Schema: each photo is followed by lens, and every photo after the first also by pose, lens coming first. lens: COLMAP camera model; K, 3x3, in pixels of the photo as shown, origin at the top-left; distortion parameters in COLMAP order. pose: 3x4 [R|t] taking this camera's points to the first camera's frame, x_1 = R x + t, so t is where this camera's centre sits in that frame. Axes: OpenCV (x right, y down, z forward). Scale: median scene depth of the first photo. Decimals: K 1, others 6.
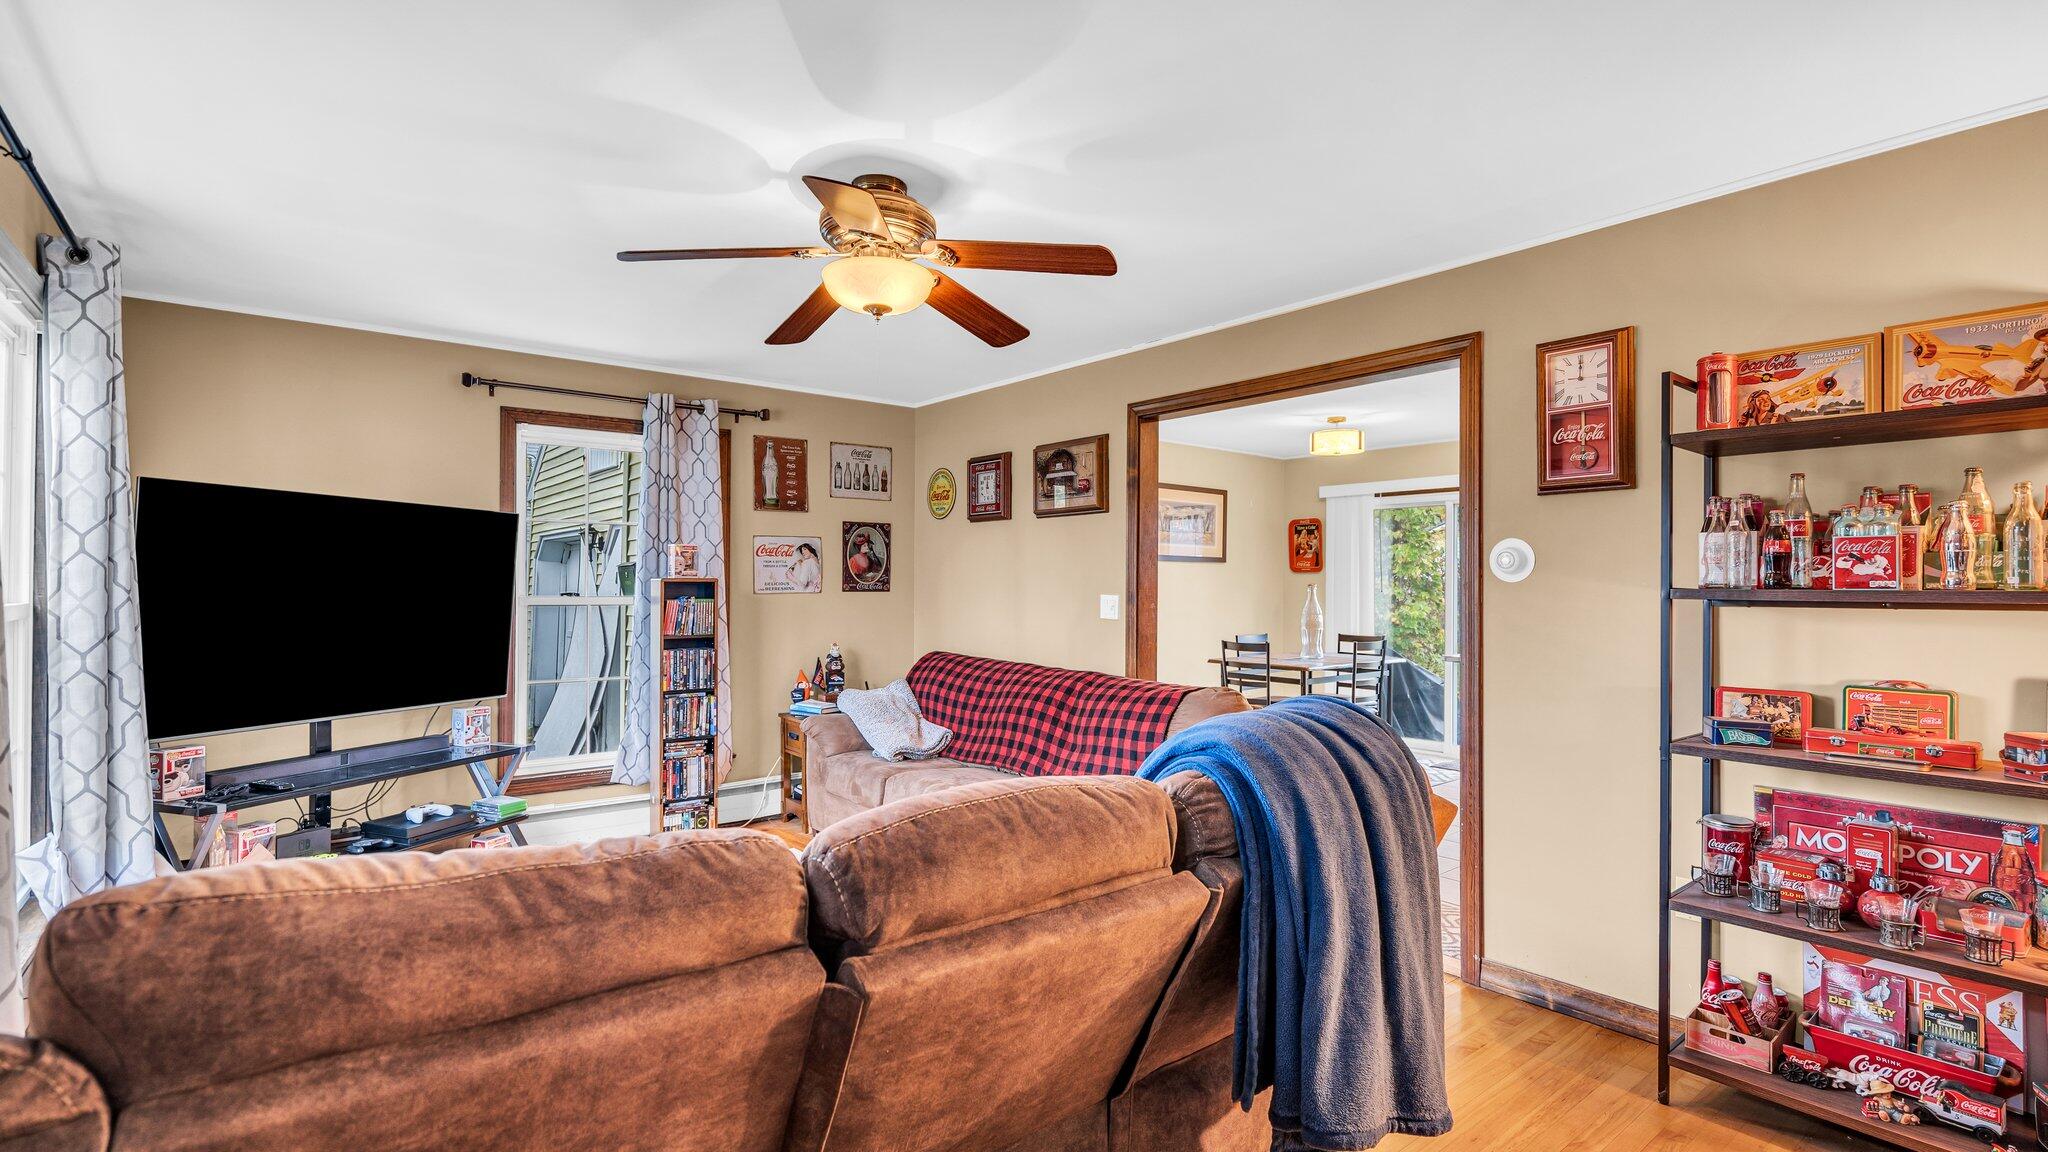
lens RADIAL K [[956.9, 0, 1023.7], [0, 956.9, 584.7], [0, 0, 1]] dist [-0.011357, 0.002811]
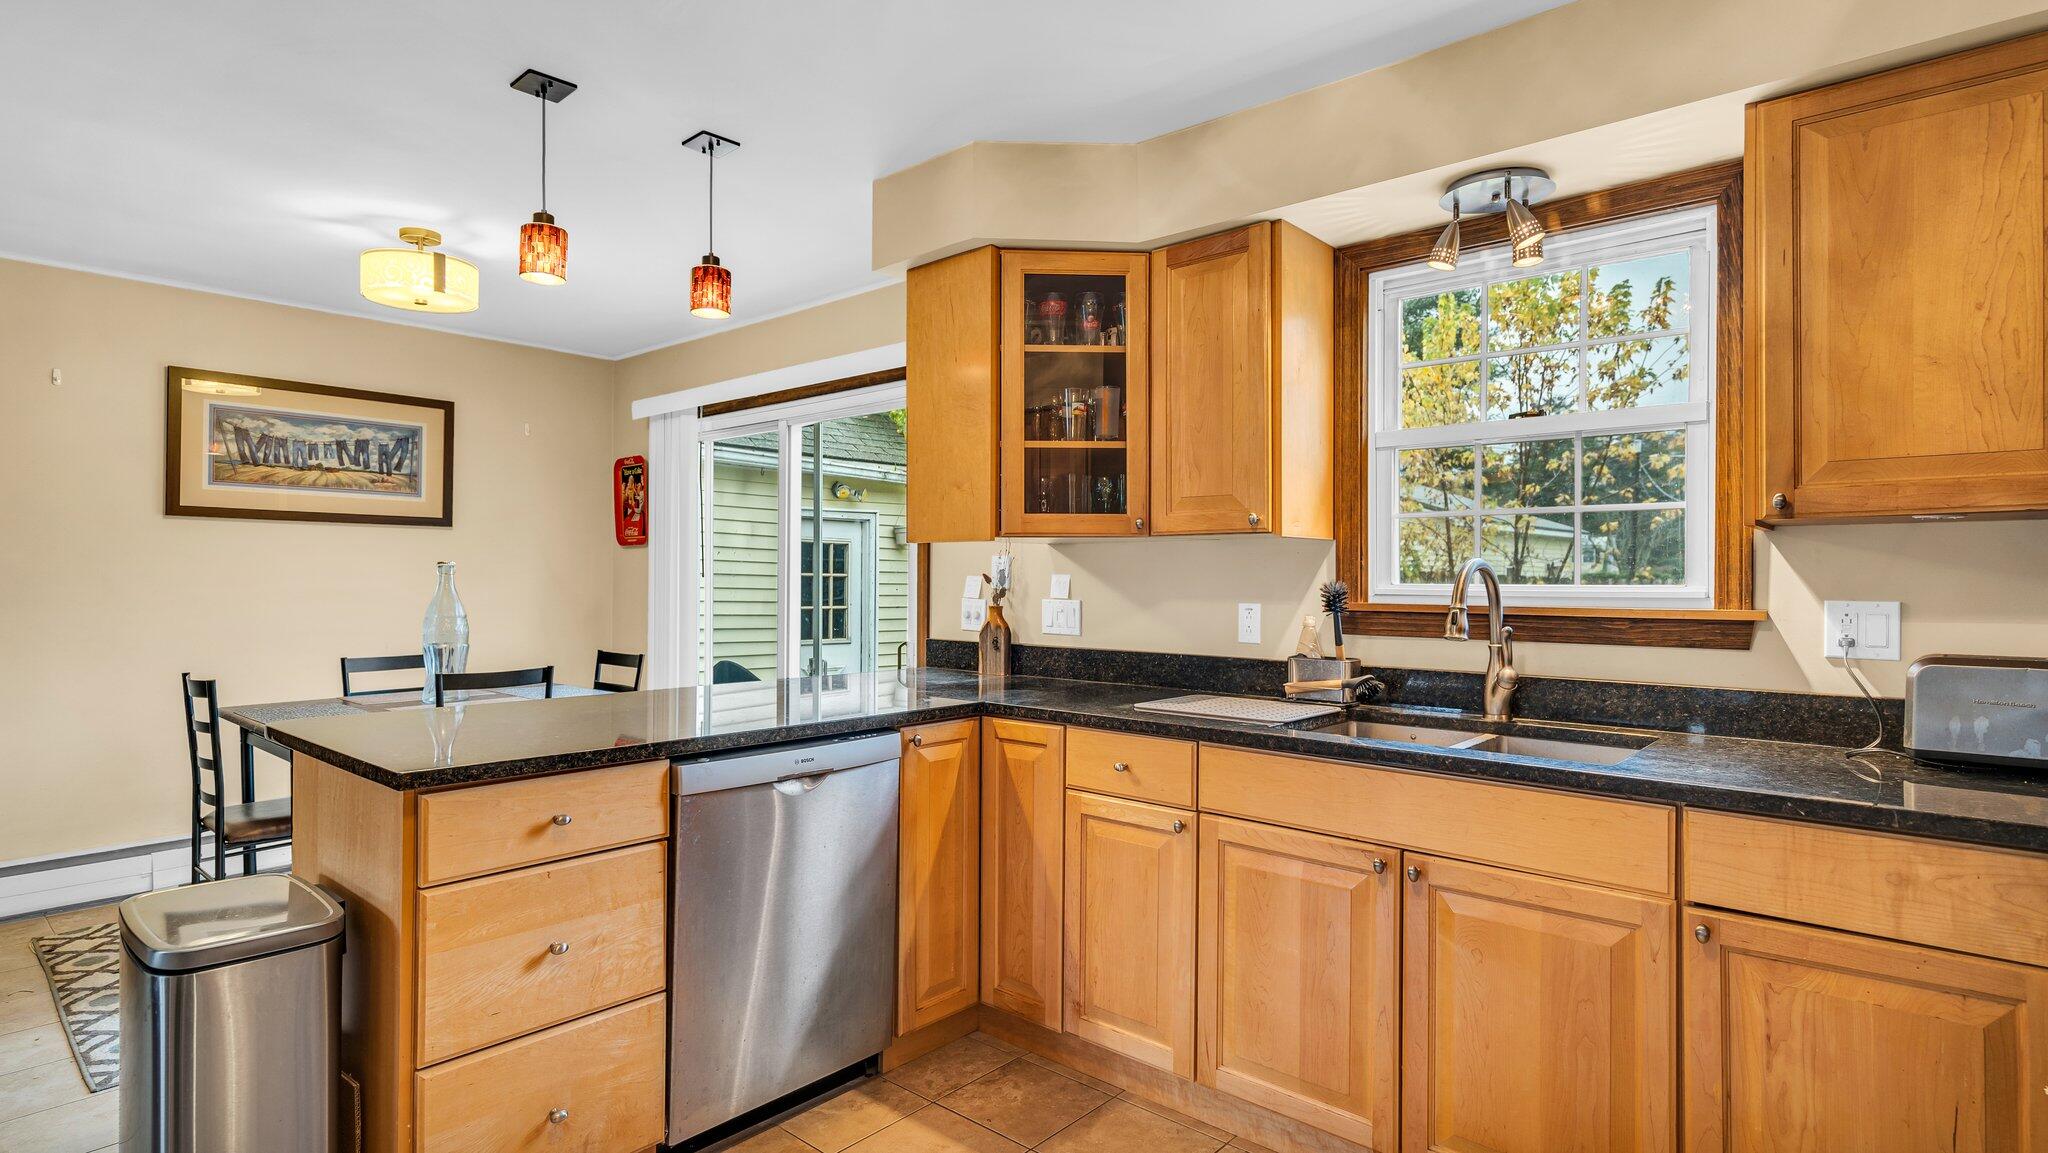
lens RADIAL K [[1014.3, 0, 1044.6], [0, 1014.3, 574.2], [0, 0, 1]] dist [0.002577, -0.001032]
pose [[0.982443, -0.000398, 0.186564, 0.456979], [0.000878, 0.999997, -0.002493, 0.007373], [-0.186563, 0.002614, 0.982440, 0.337777]]
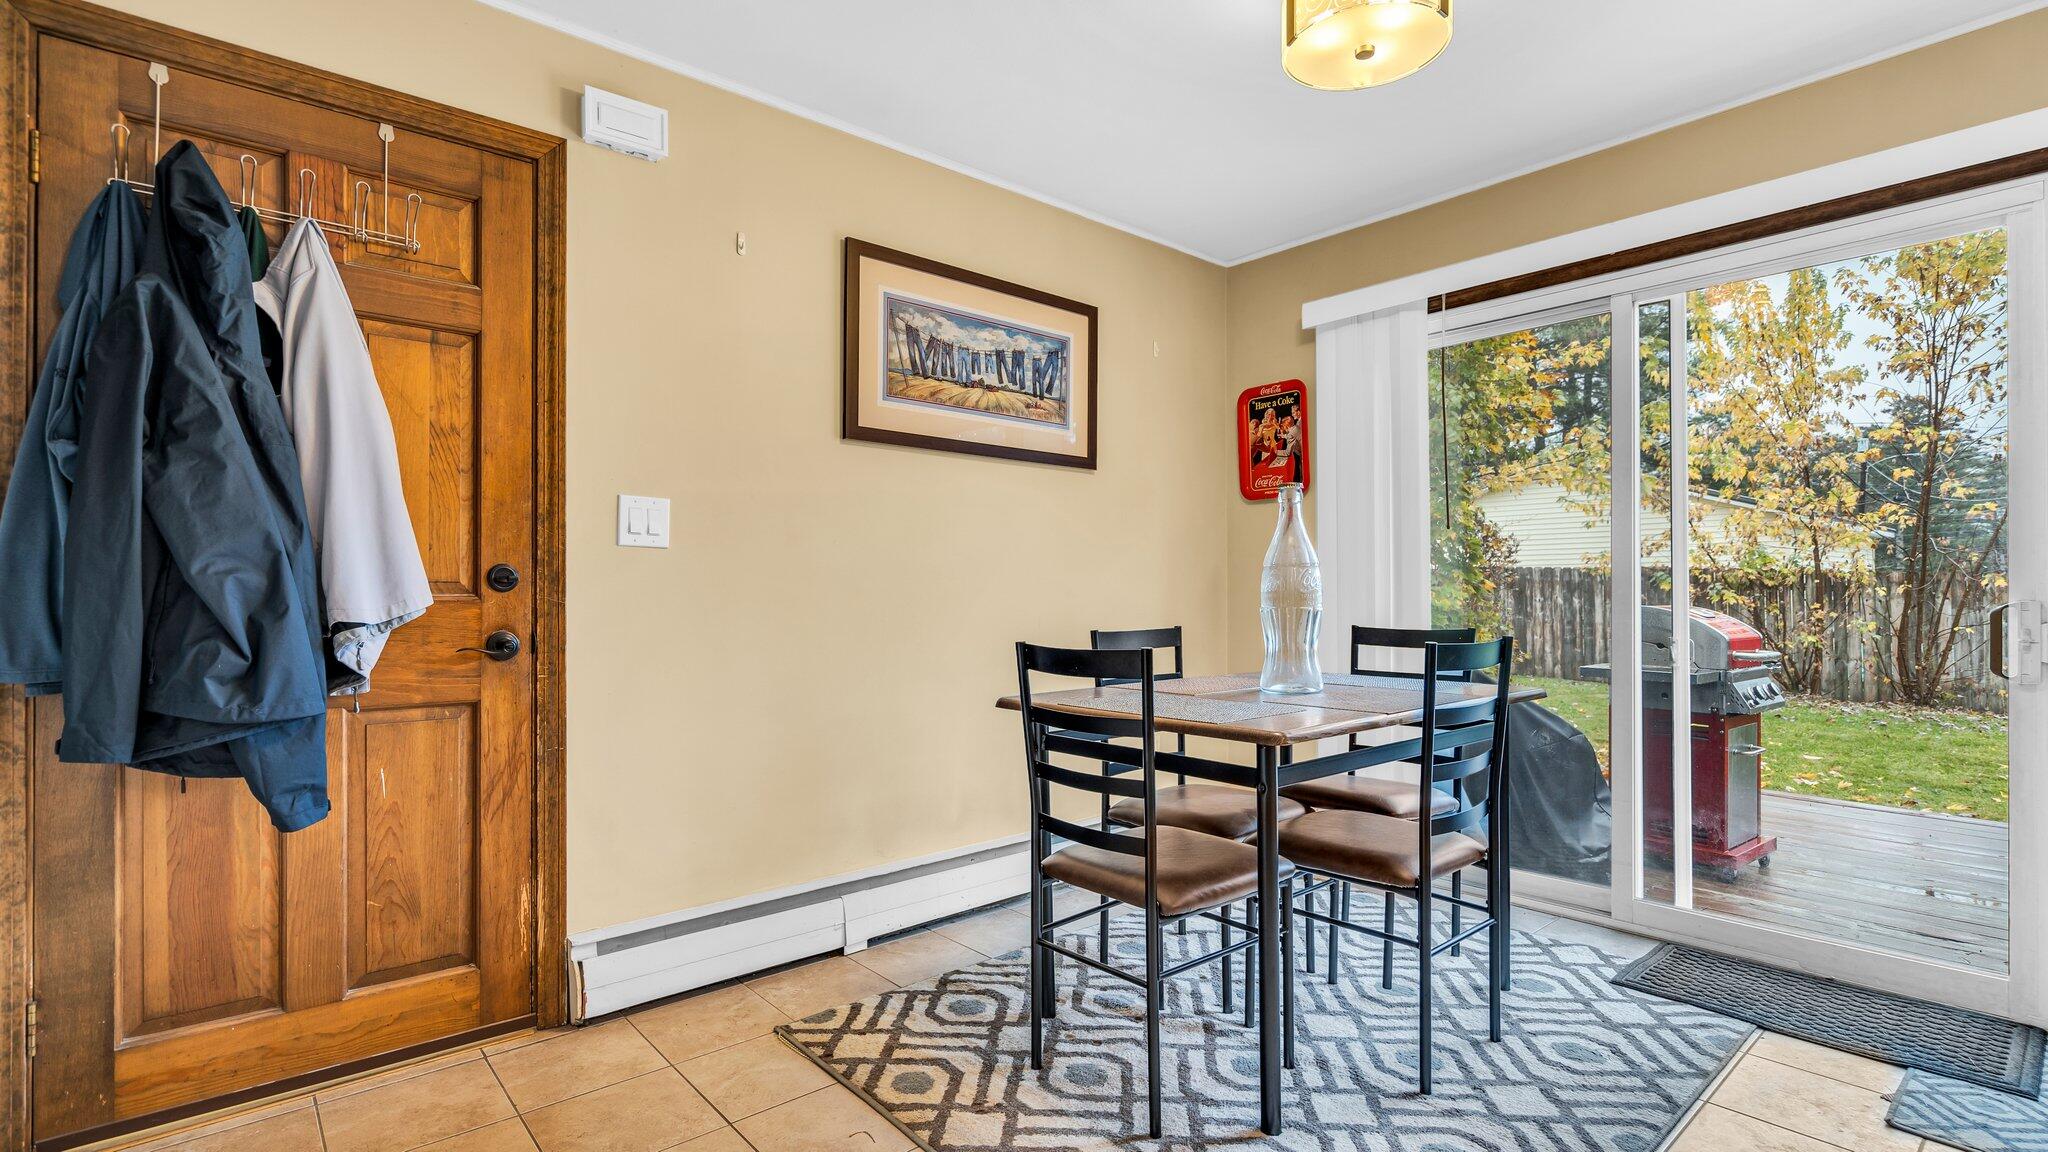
lens RADIAL K [[956.9, 0, 1040.0], [0, 956.9, 587.3], [0, 0, 1]] dist [-0.011357, 0.002811]
pose [[0.999047, -0.006867, 0.043108, 0.169111], [0.007222, 0.999941, -0.008075, 0.035501], [-0.043050, 0.008378, 0.999038, 0.568019]]
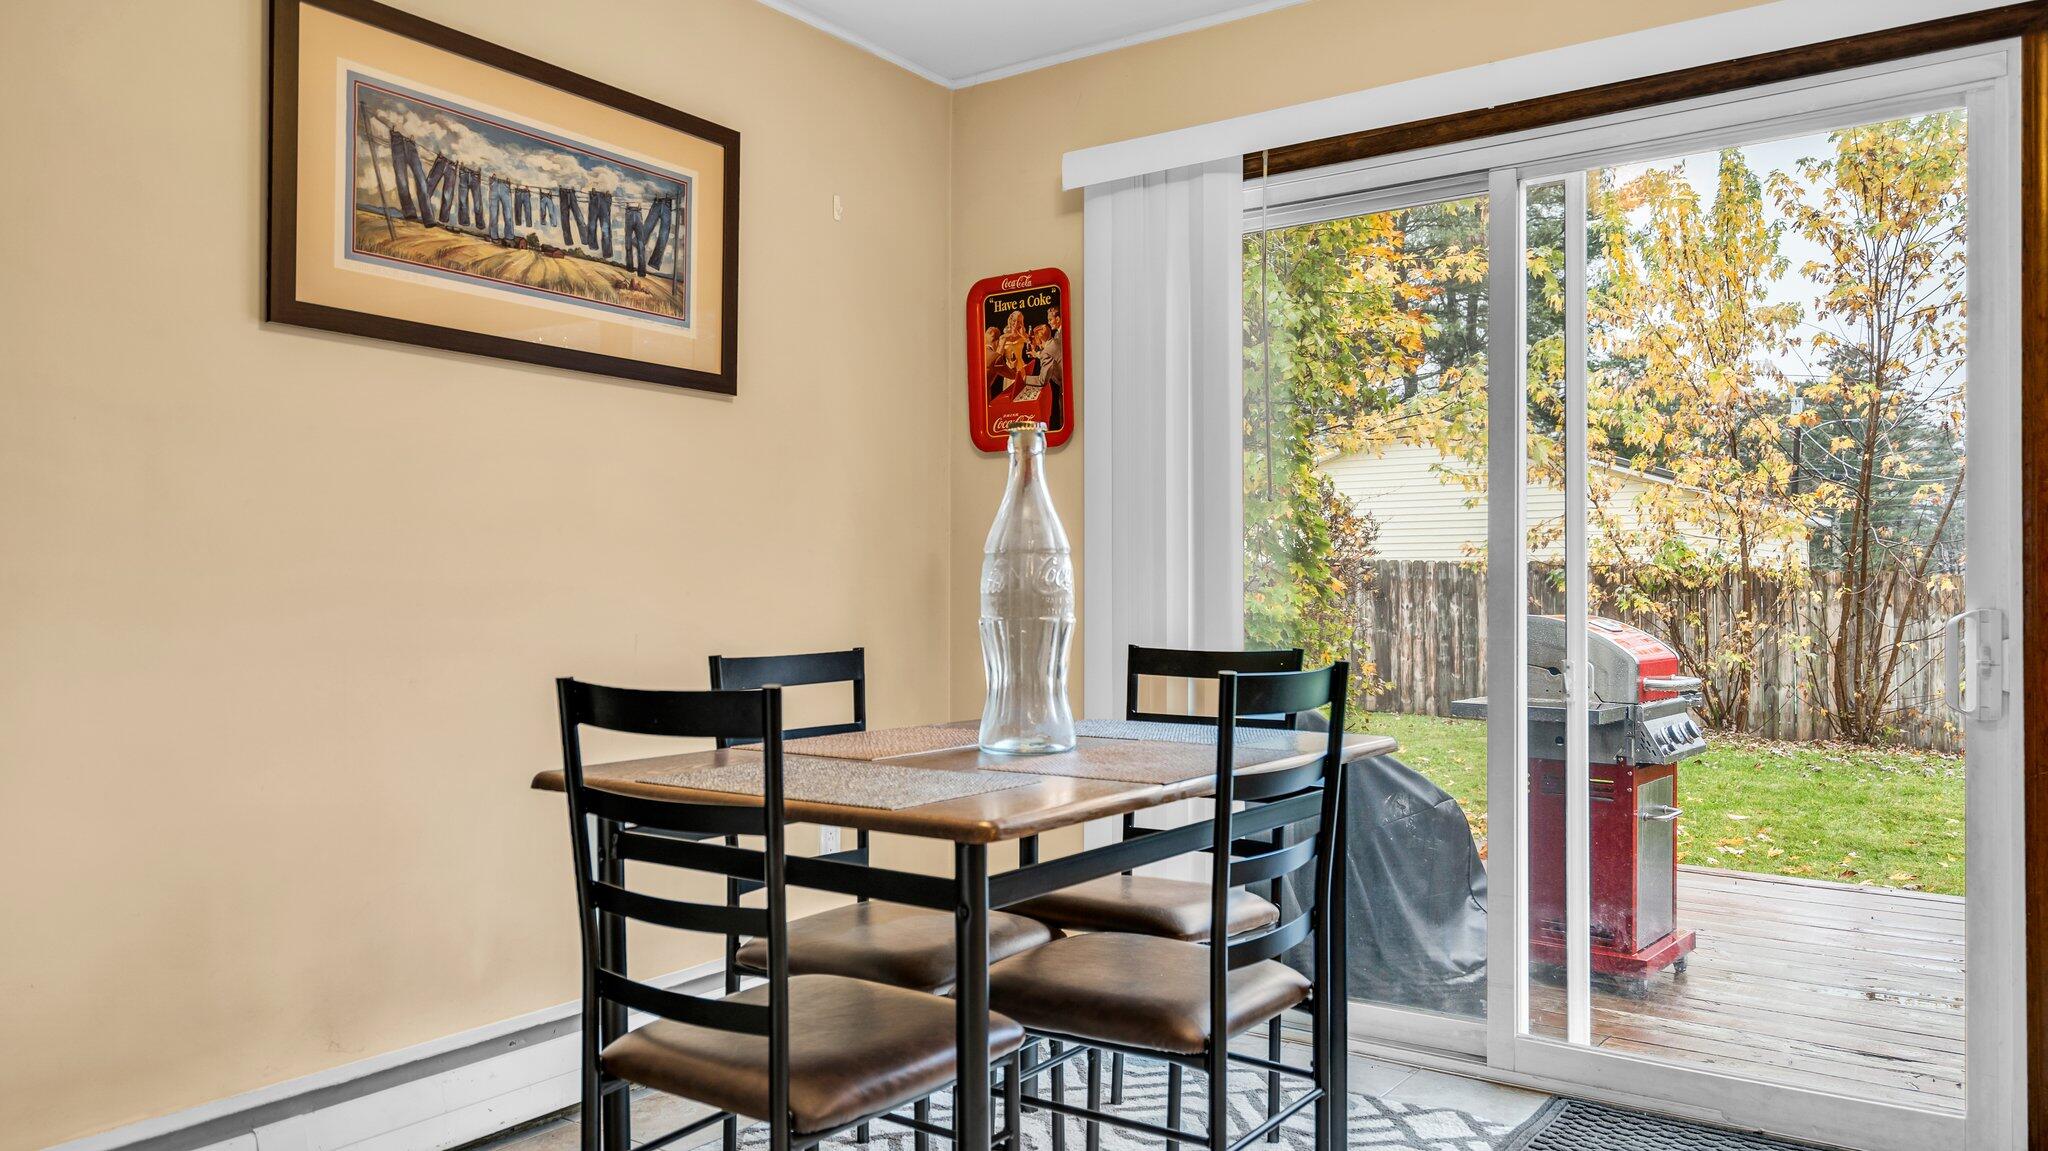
lens RADIAL K [[1449.9, 0, 1053.6], [0, 1449.9, 589.3], [0, 0, 1]] dist [-0.003329, 0.001712]
pose [[0.960158, -0.003331, 0.279437, 0.186129], [0.005054, 0.999972, -0.005447, 0.035810], [-0.279411, 0.006643, 0.960149, 0.586800]]
